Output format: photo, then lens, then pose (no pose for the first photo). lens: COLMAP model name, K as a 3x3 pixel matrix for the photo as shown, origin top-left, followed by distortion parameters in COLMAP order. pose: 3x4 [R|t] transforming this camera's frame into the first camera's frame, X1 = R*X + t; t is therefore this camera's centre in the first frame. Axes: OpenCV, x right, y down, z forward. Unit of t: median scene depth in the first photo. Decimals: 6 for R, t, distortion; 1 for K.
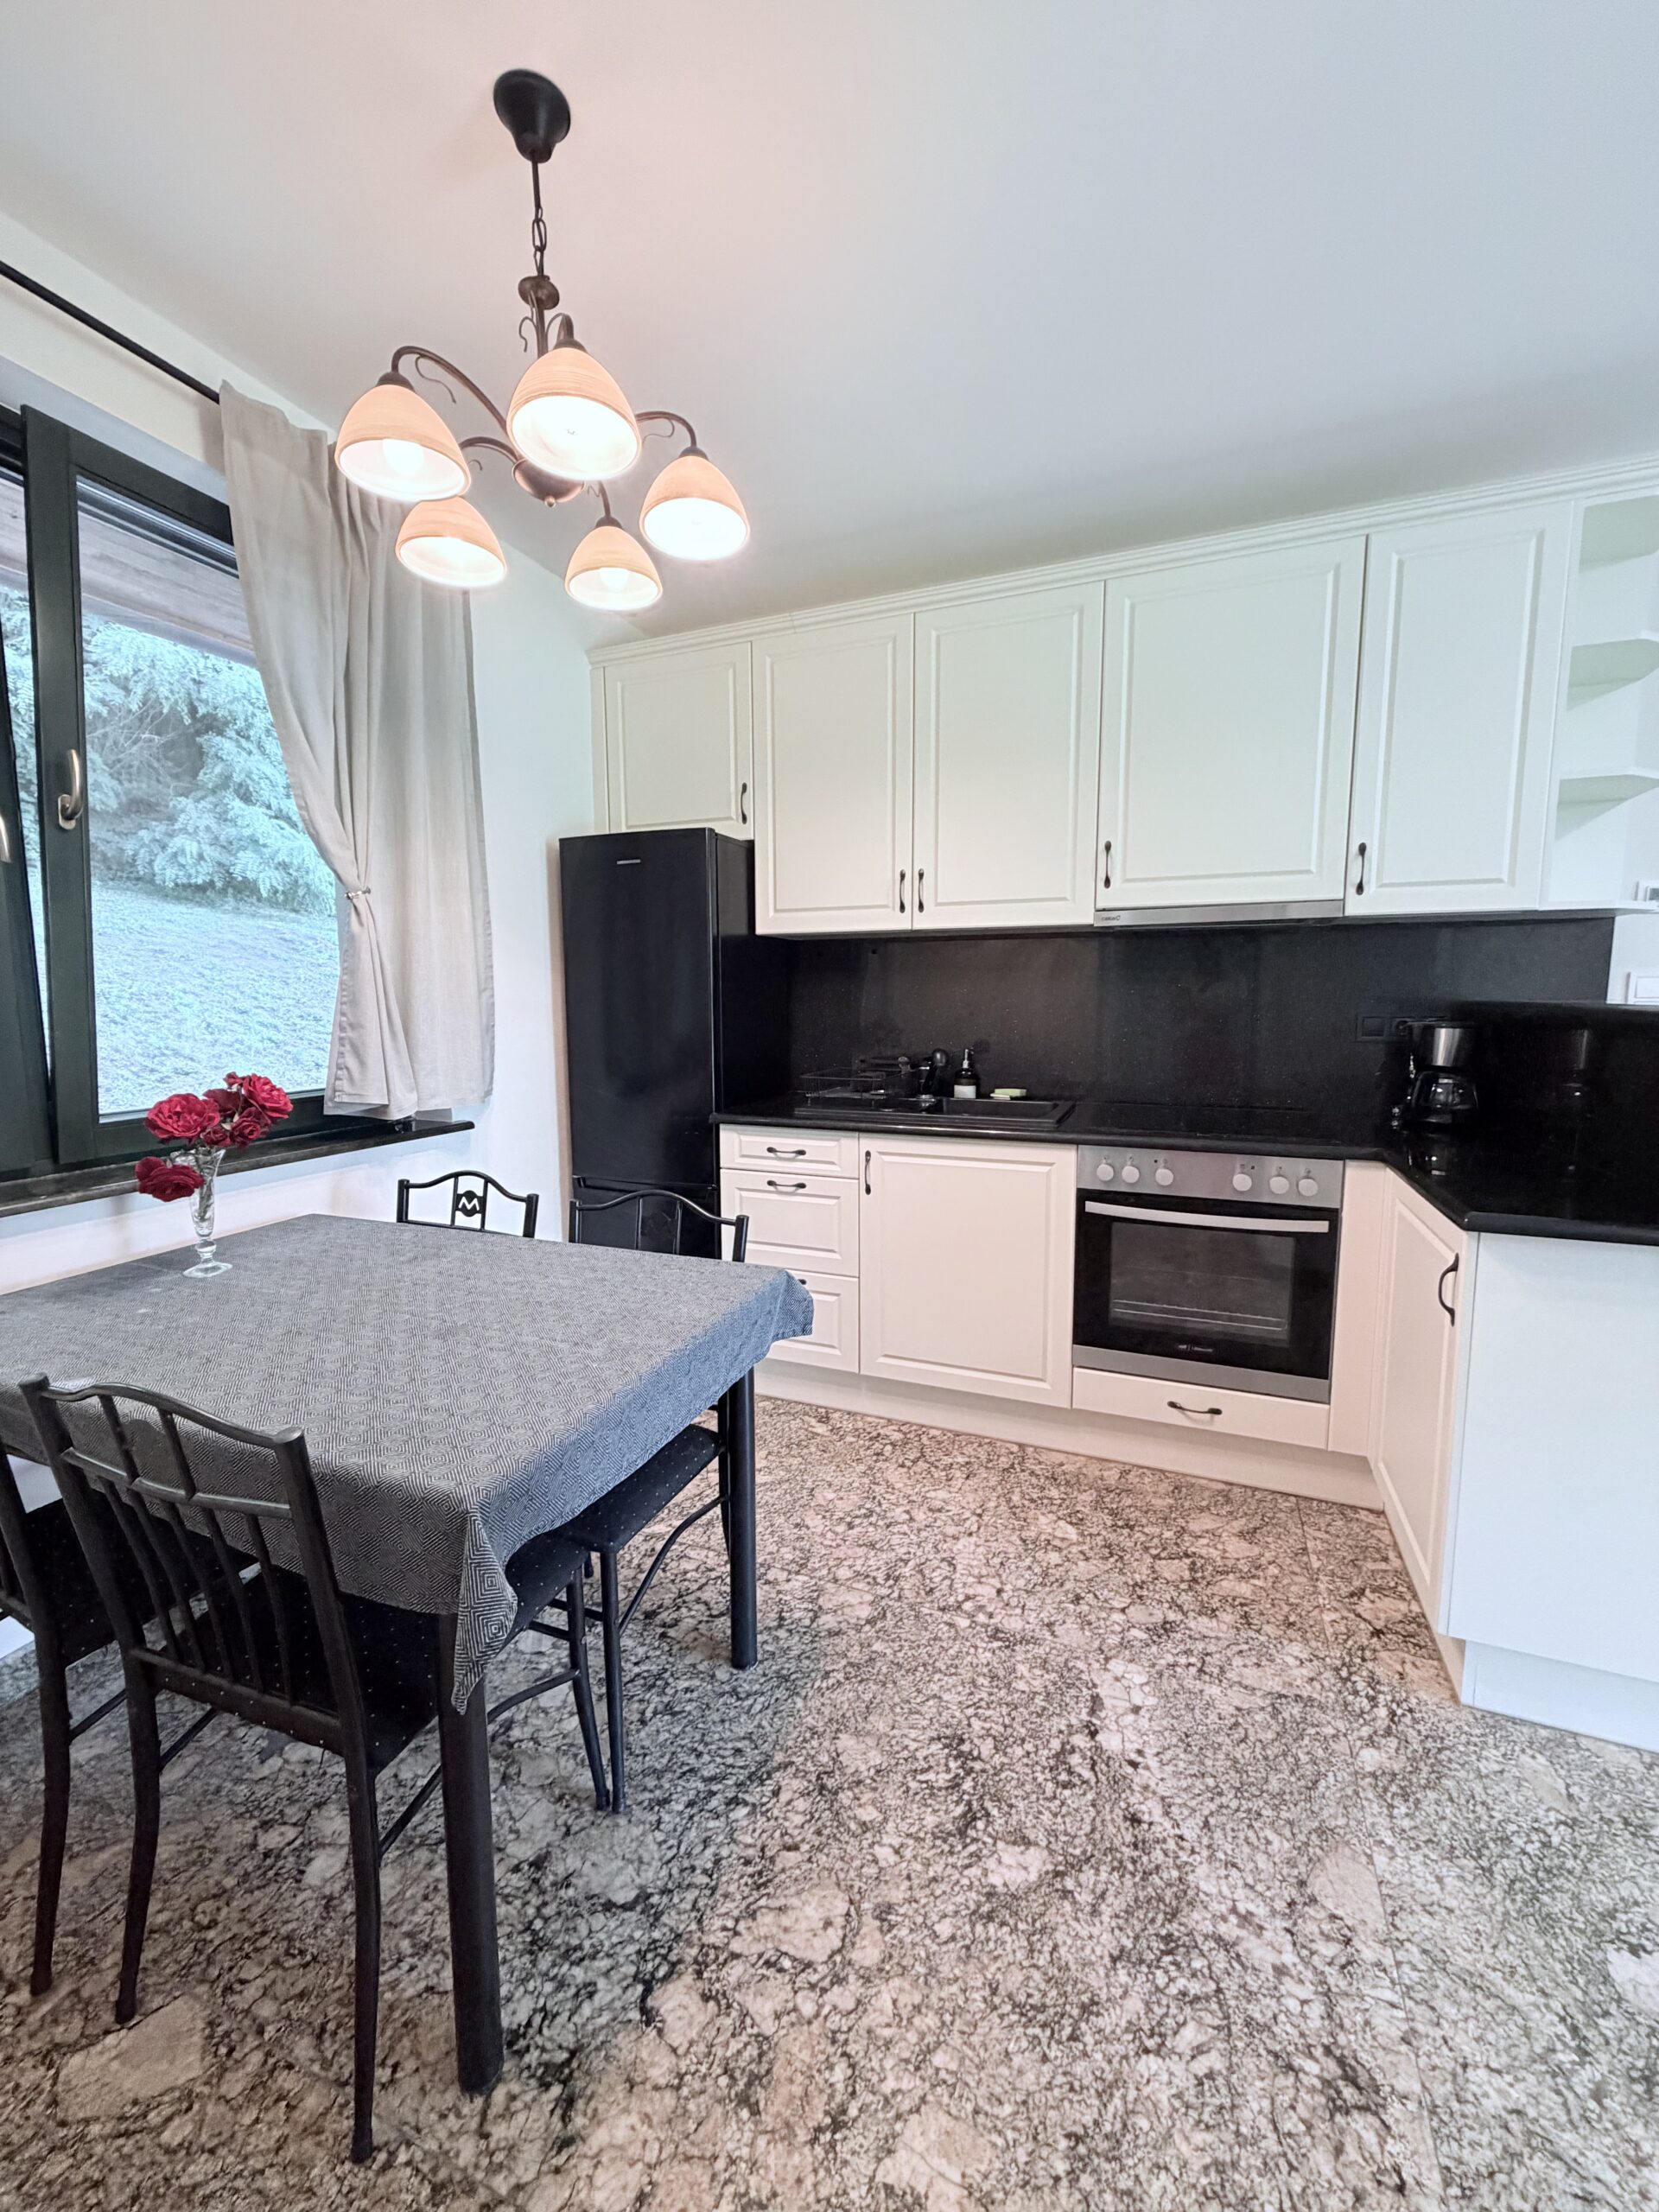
lens RADIAL K [[880.3, 0, 827.8], [0, 880.3, 1095.7], [0, 0, 1]] dist [-0.005800, 0.003125]
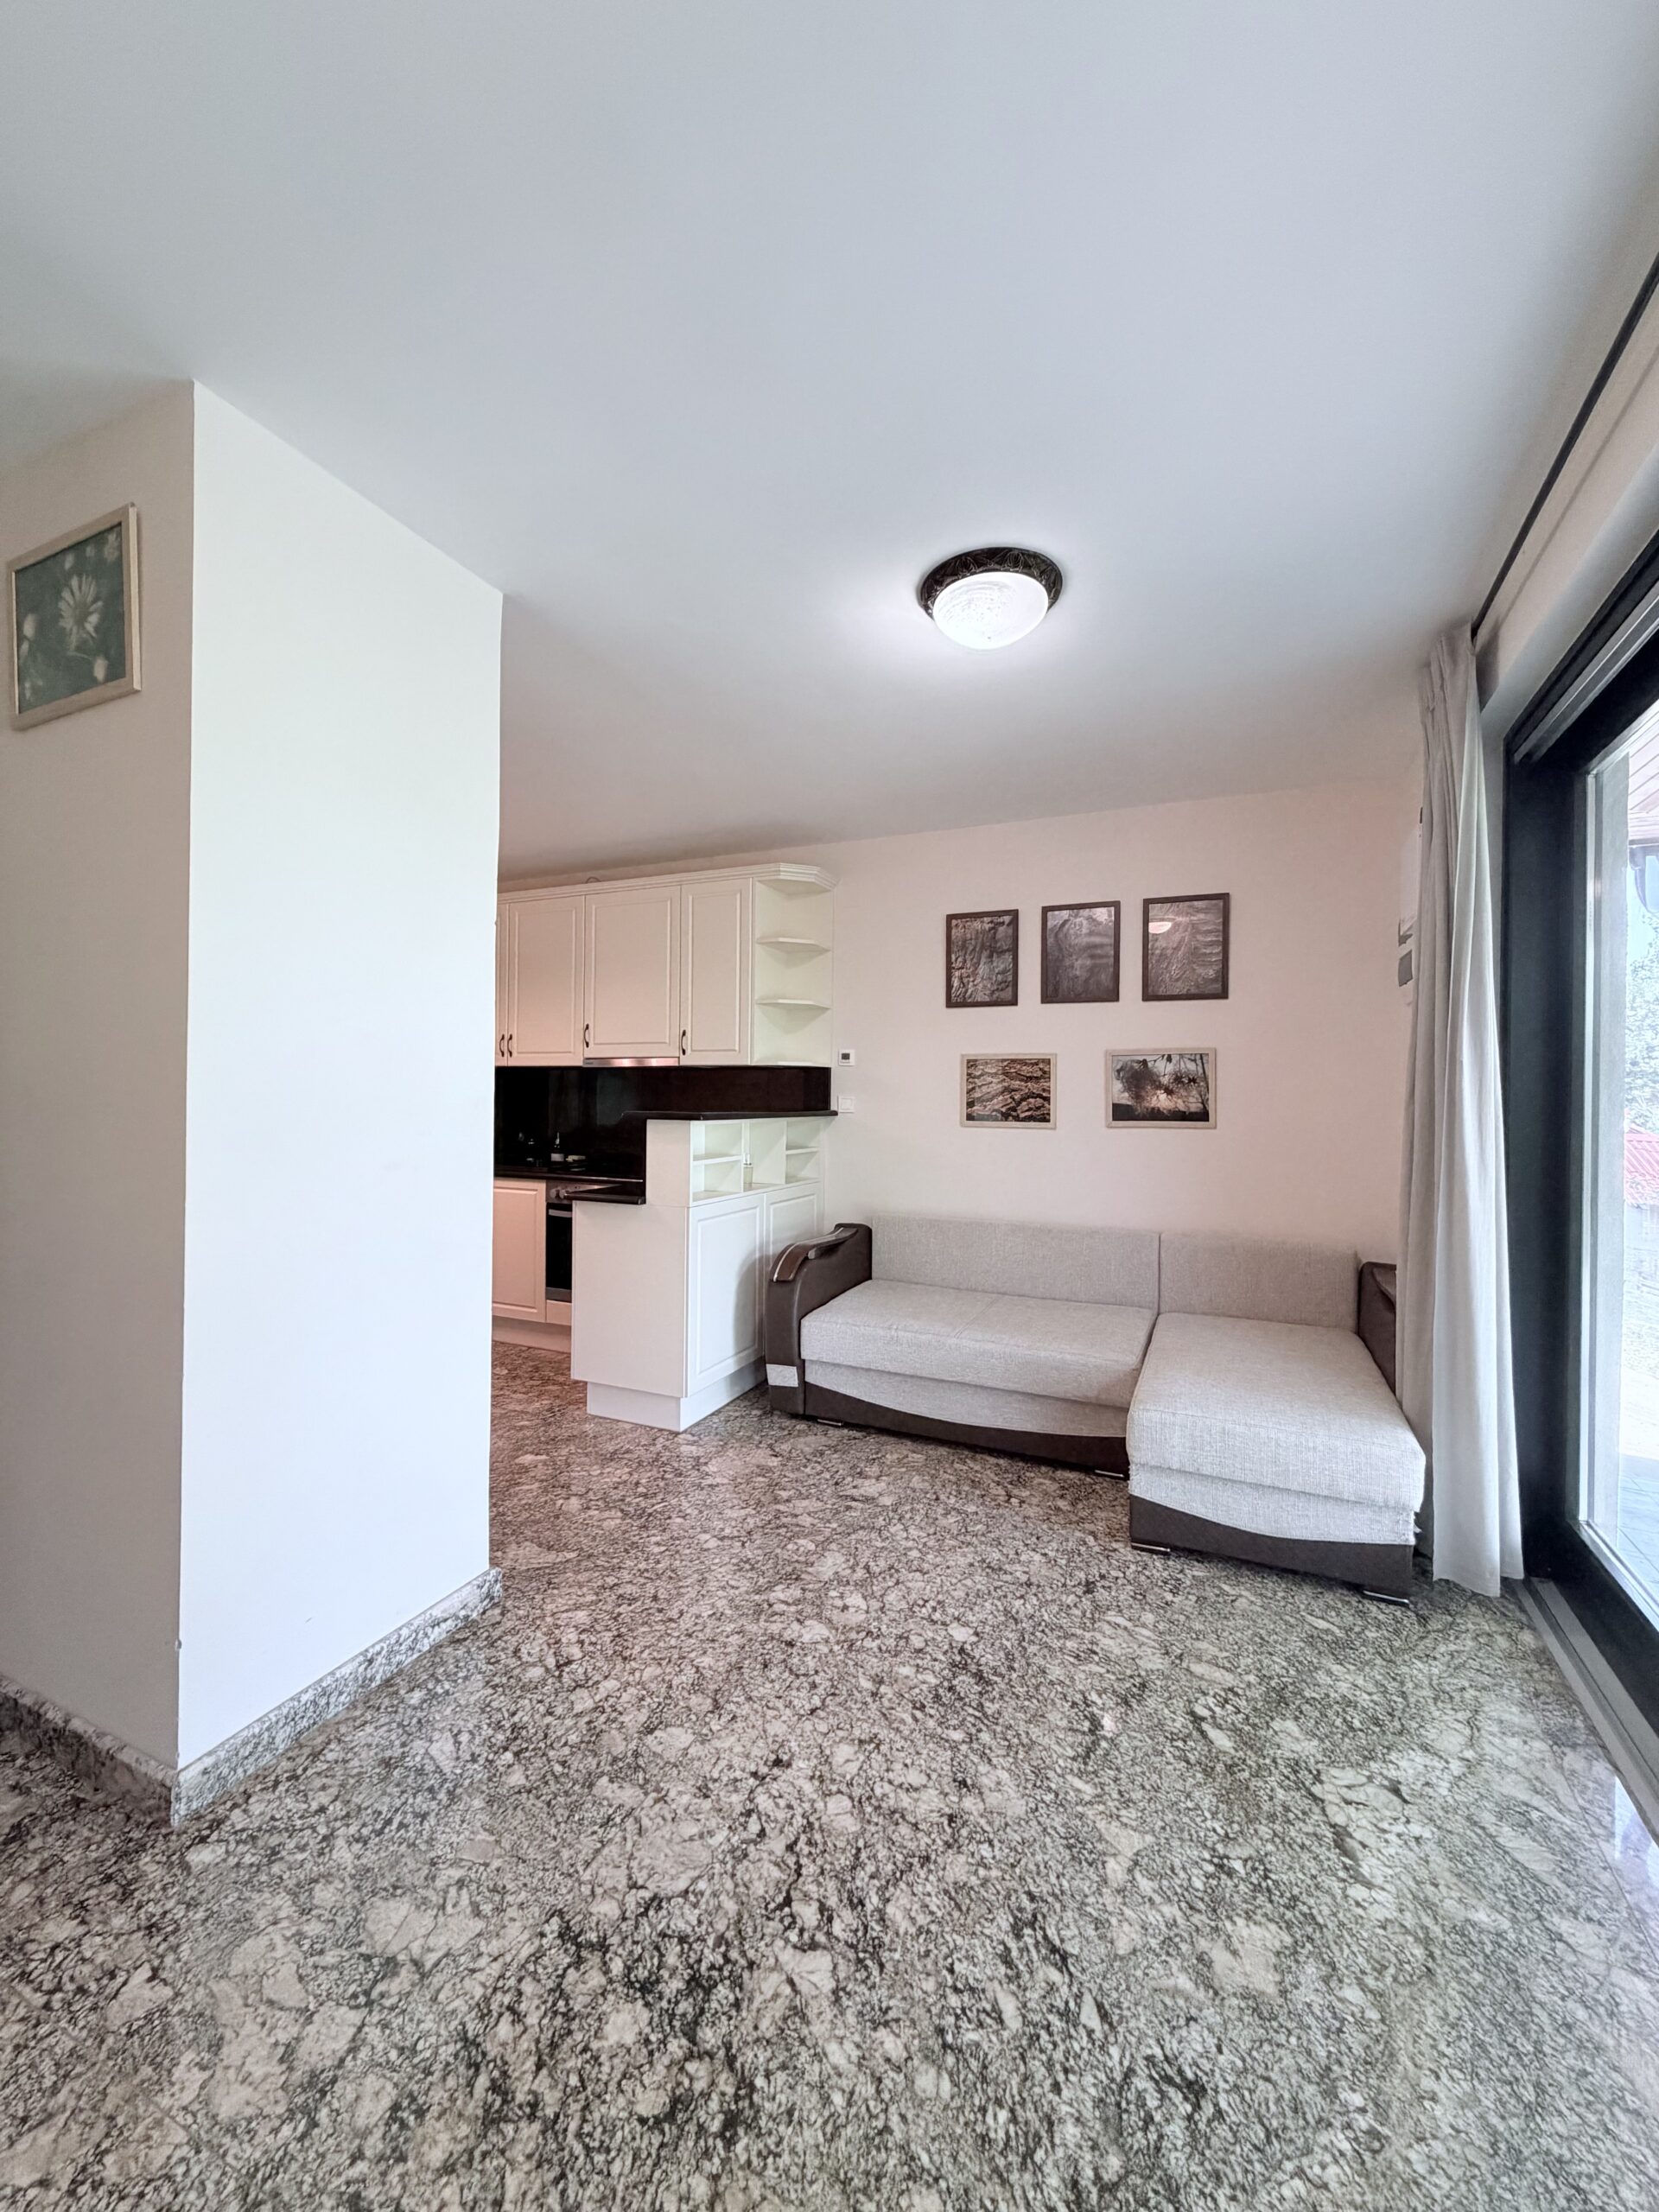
lens RADIAL K [[880.3, 0, 827.8], [0, 880.3, 1095.7], [0, 0, 1]] dist [-0.005800, 0.003125]
pose [[0.999222, 0.016968, -0.035615, 1.682477], [-0.021028, 0.992919, -0.116917, 0.149425], [0.033379, 0.117575, 0.992503, -1.602030]]
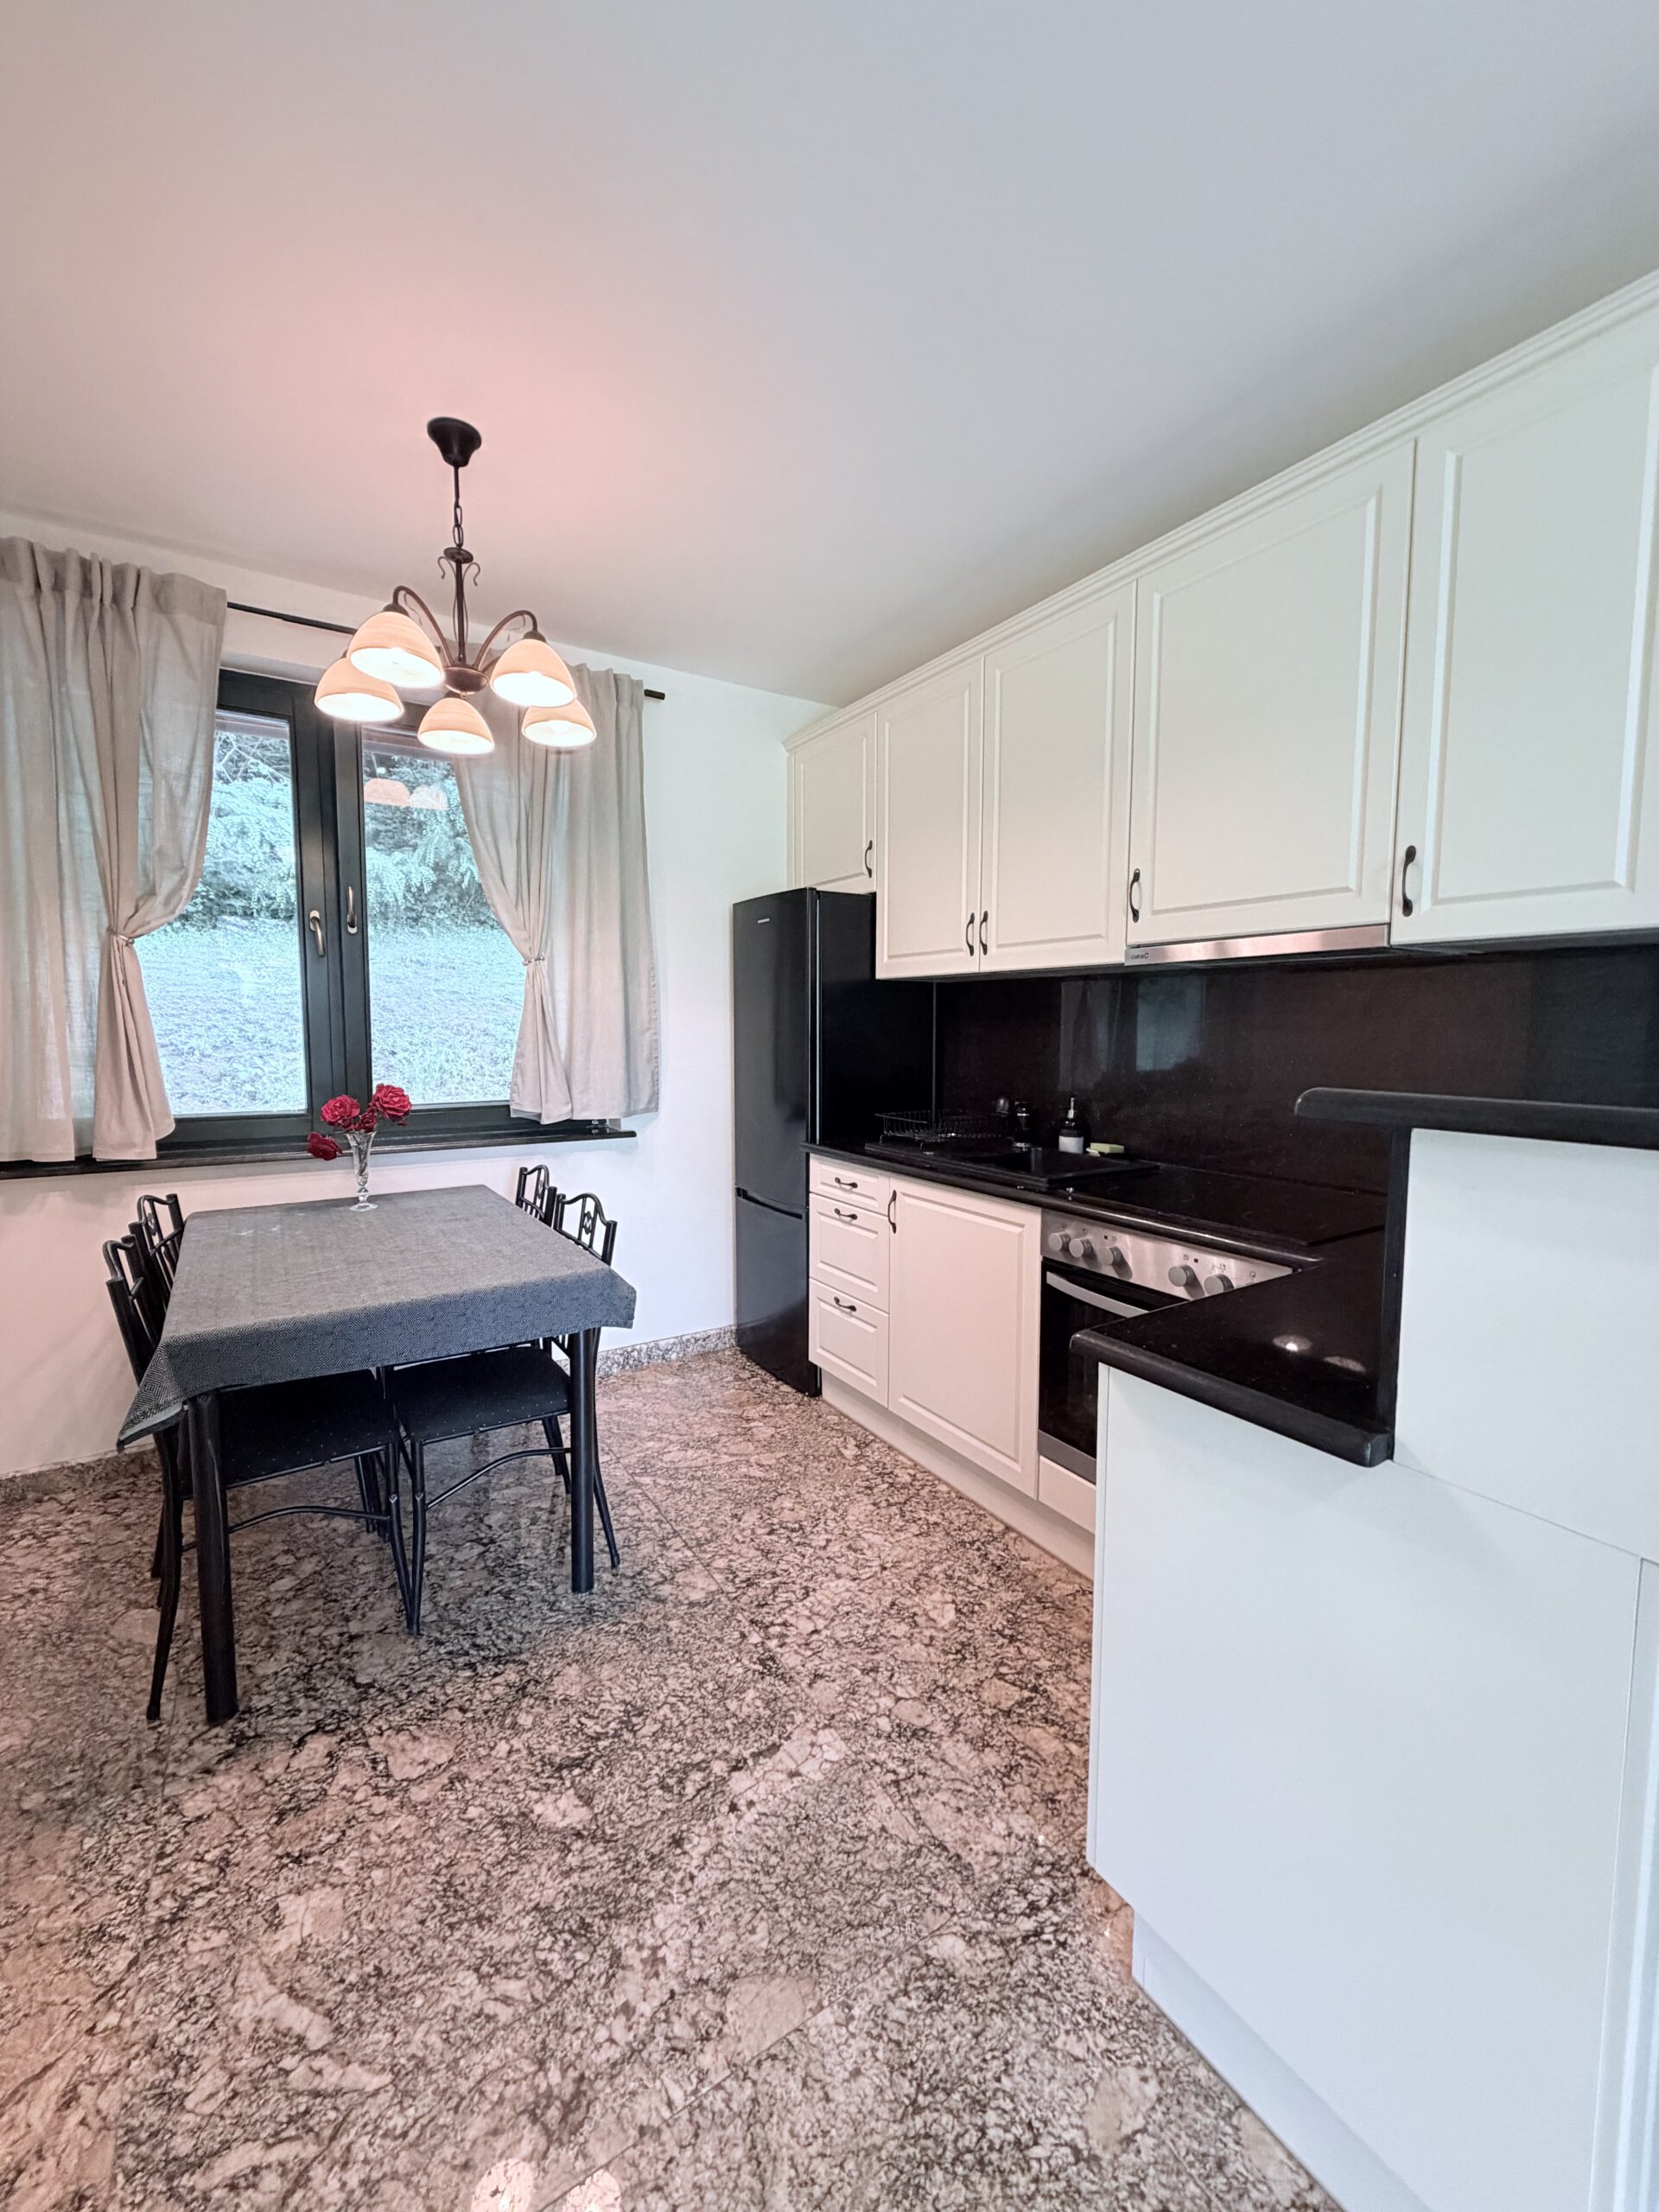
lens RADIAL K [[880.3, 0, 827.8], [0, 880.3, 1095.7], [0, 0, 1]] dist [-0.005800, 0.003125]
pose [[0.817185, 0.054792, -0.573766, 1.072442], [-0.074146, 0.997193, -0.010376, -0.058106], [0.571587, 0.051022, 0.818954, 0.213835]]
